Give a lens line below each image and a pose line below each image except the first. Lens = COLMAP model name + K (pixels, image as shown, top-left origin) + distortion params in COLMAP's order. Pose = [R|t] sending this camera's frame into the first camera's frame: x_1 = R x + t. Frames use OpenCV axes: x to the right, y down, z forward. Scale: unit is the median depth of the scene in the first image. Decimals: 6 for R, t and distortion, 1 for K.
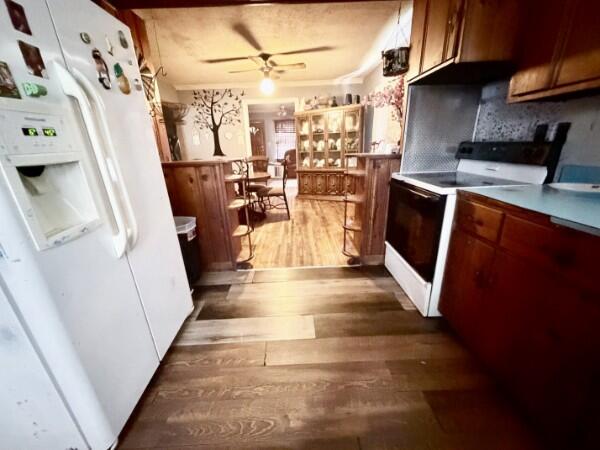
lens RADIAL K [[238.7, 0, 297.9], [0, 238.7, 226.2], [0, 0, 1]] dist [-0.007709, -0.000302]
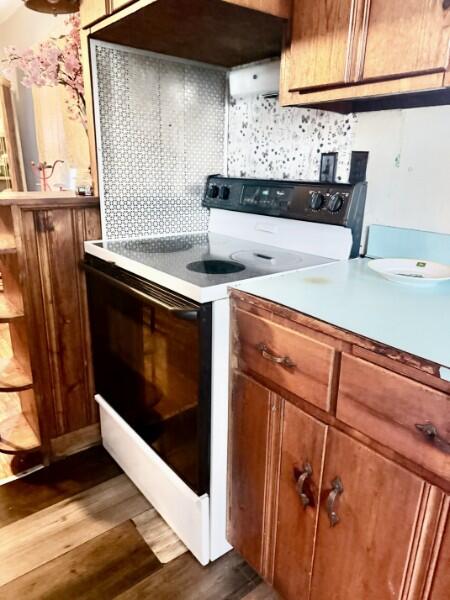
lens RADIAL K [[425.2, 0, 222.7], [0, 425.2, 305.4], [0, 0, 1]] dist [0.028266, -0.009442]
pose [[0.793489, -0.143316, 0.591469, 0.137116], [0.151485, 0.987799, 0.036123, -0.112418], [-0.589430, 0.060935, 0.805518, 0.273779]]
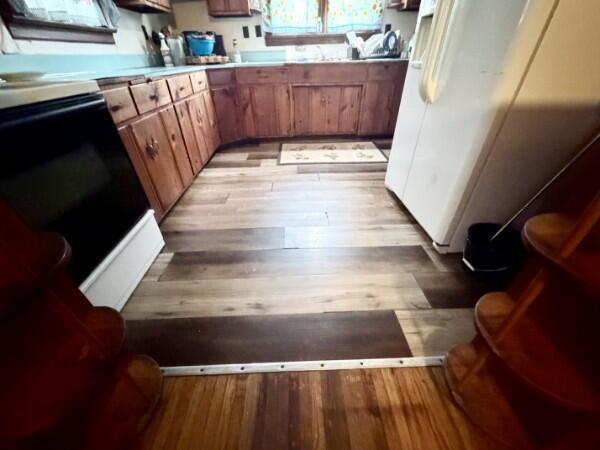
lens RADIAL K [[238.7, 0, 299.9], [0, 238.7, 225.1], [0, 0, 1]] dist [-0.007709, -0.000302]
pose [[-0.998213, 0.054564, 0.024370, -0.016808], [0.051589, 0.581006, 0.812262, -0.343188], [0.030161, 0.812068, -0.582783, 1.341049]]
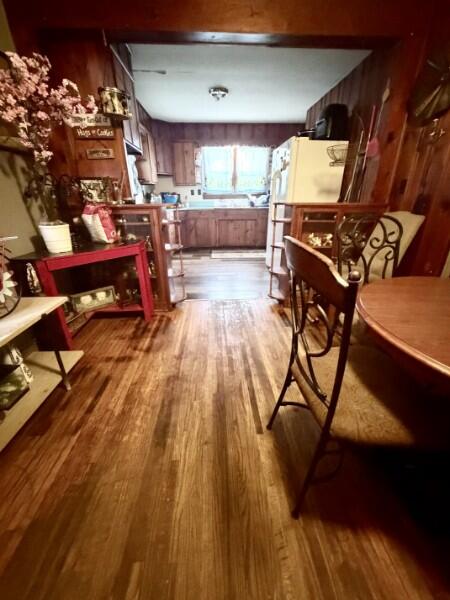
lens RADIAL K [[238.7, 0, 225.8], [0, 238.7, 296.9], [0, 0, 1]] dist [-0.007709, -0.000302]
pose [[-0.998205, 0.056761, -0.019081, 0.043448], [0.030046, 0.750371, 0.660334, -0.846833], [0.051799, 0.658575, -0.750730, 2.573960]]
